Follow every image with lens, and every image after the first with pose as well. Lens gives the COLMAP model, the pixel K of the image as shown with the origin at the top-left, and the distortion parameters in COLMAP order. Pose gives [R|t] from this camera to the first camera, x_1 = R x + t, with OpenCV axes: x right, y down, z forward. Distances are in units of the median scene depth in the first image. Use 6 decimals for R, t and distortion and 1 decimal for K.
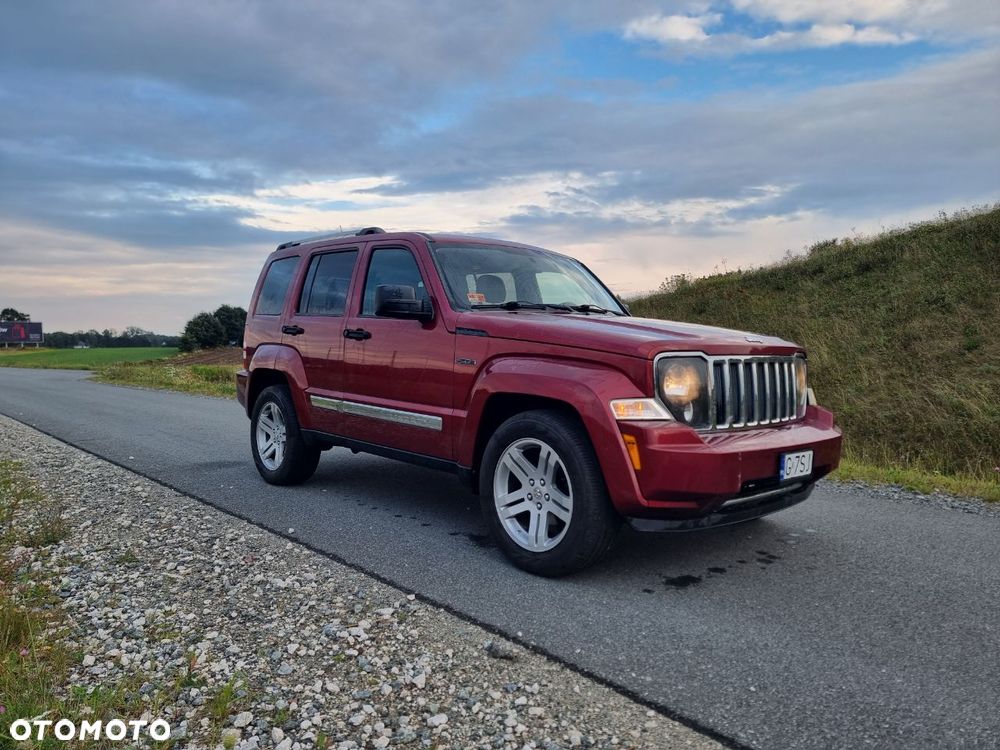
lens RADIAL K [[726.6, 0, 498.4], [0, 726.6, 380.5], [0, 0, 1]] dist [0.079536, -0.056035]
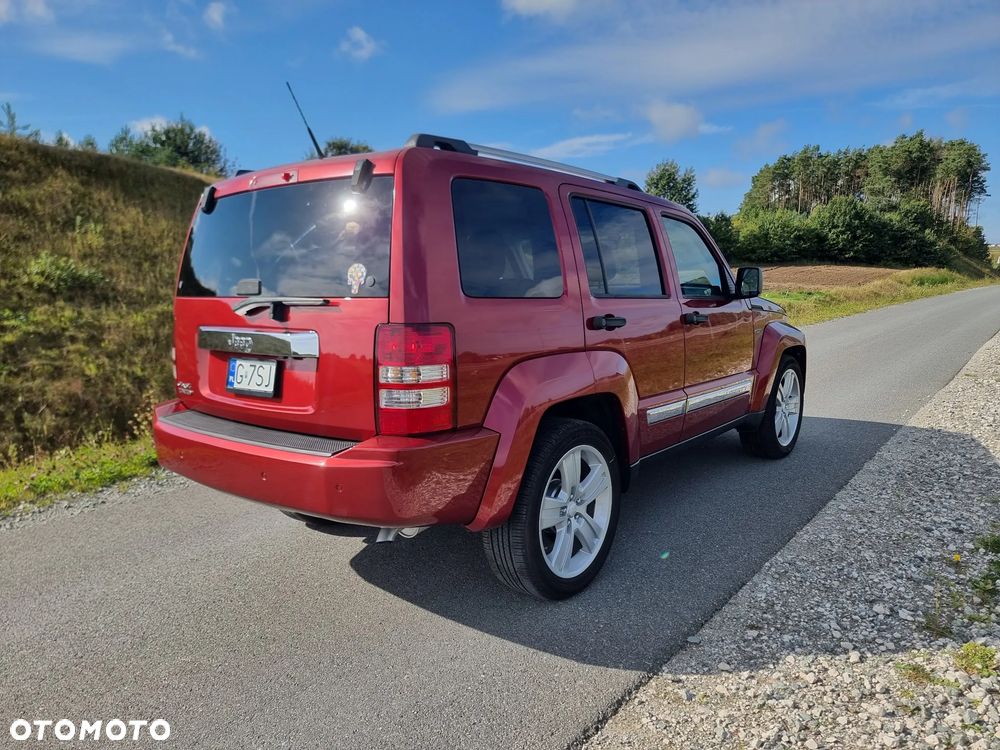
lens RADIAL K [[732.3, 0, 517.1], [0, 732.3, 387.9], [0, 0, 1]] dist [0.078247, -0.062564]
pose [[-0.222103, -0.152600, 0.963007, -1.275006], [0.061967, 0.983471, 0.170134, -0.180233], [-0.973052, 0.097462, -0.208976, 1.769640]]
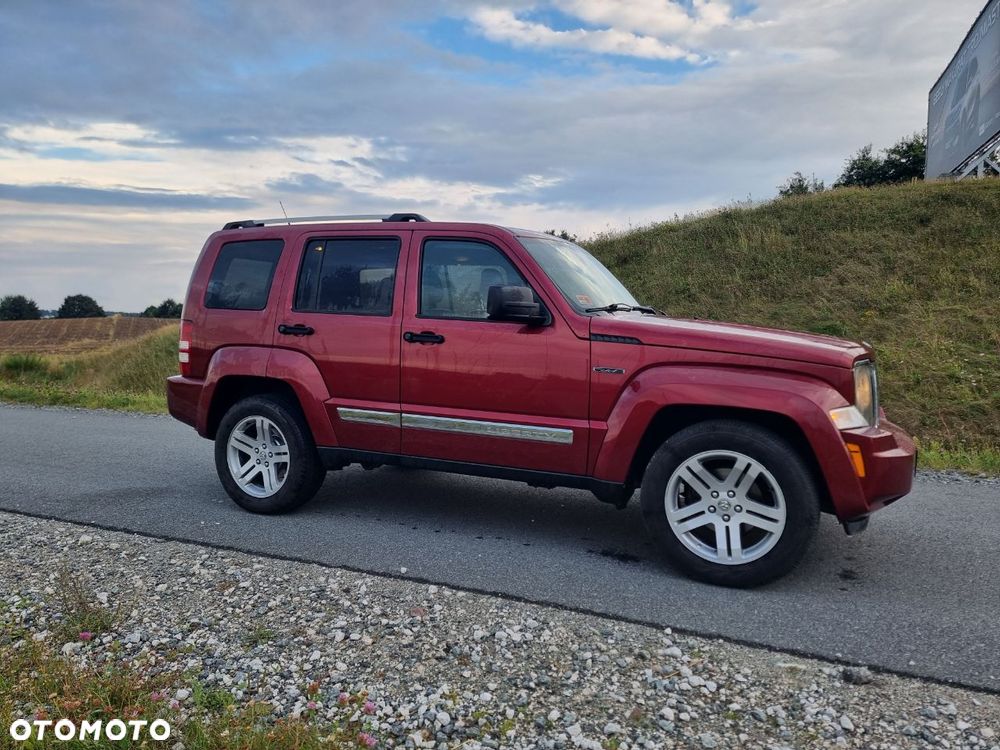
lens RADIAL K [[728.2, 0, 499.9], [0, 728.2, 388.4], [0, 0, 1]] dist [0.084033, -0.069942]
pose [[0.922362, -0.035201, 0.384719, -0.574575], [0.019972, 0.998853, 0.043508, -0.049611], [-0.385809, -0.032447, 0.922008, 0.197243]]
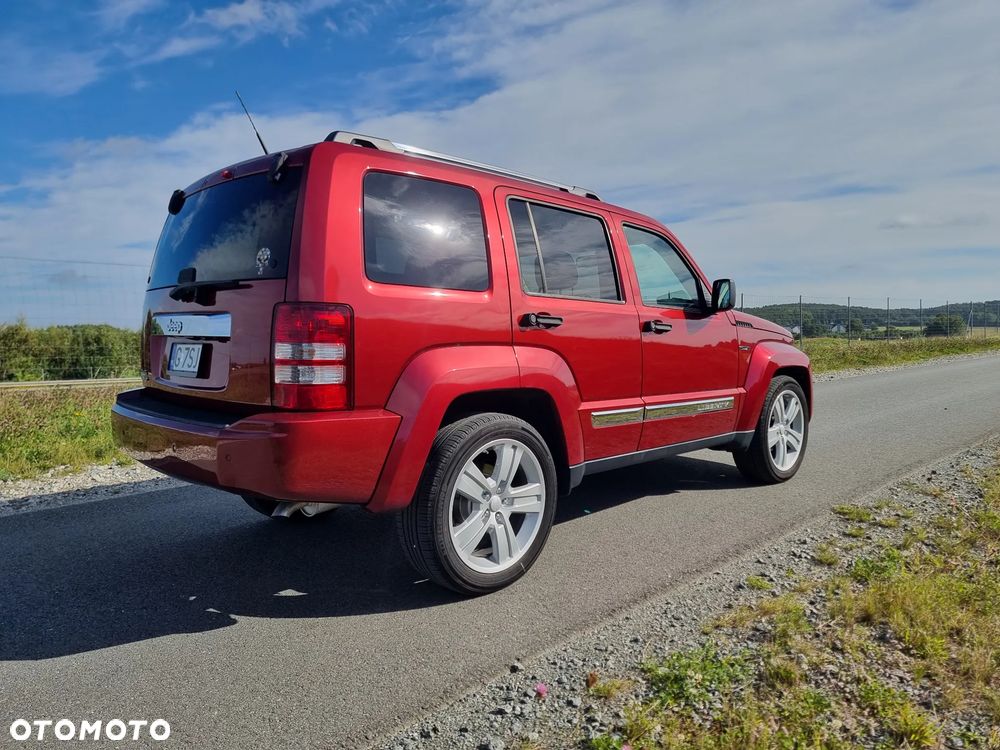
lens RADIAL K [[732.3, 0, 517.1], [0, 732.3, 387.9], [0, 0, 1]] dist [0.078247, -0.062564]
pose [[-0.098702, -0.098345, 0.990245, -1.323509], [0.048379, 0.993454, 0.103486, -0.111557], [-0.993940, 0.058121, -0.093298, 1.586621]]
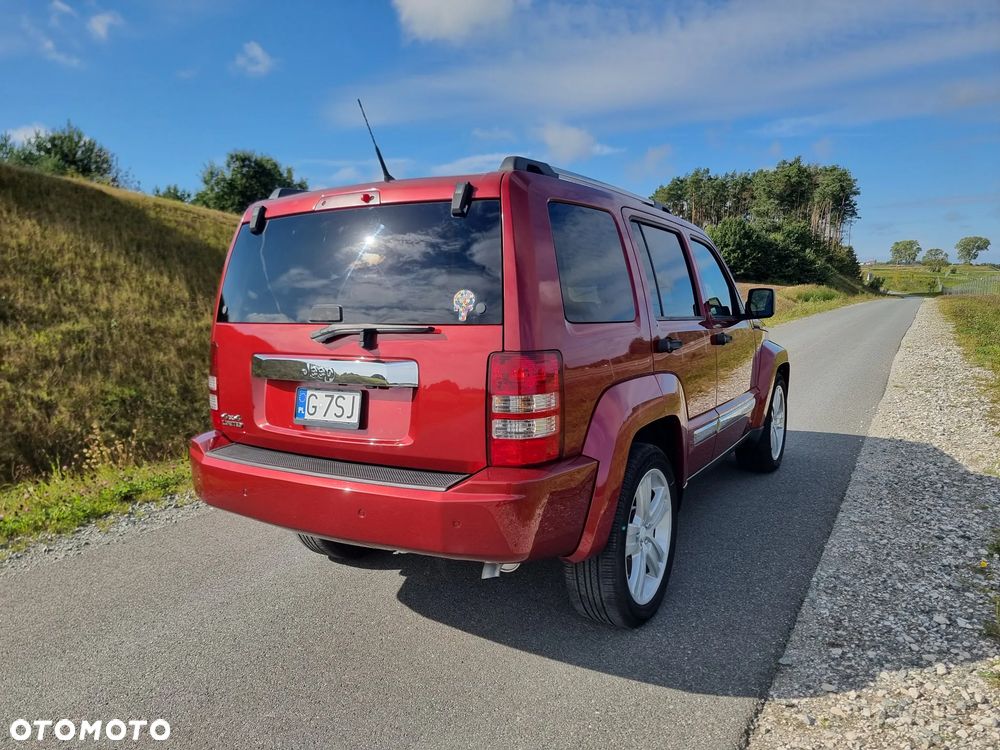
lens RADIAL K [[728.2, 0, 499.9], [0, 728.2, 388.4], [0, 0, 1]] dist [0.084033, -0.069942]
pose [[-0.342539, -0.130279, 0.930427, -1.195250], [0.059231, 0.985374, 0.159779, -0.202319], [-0.937635, 0.109841, -0.329813, 1.958293]]
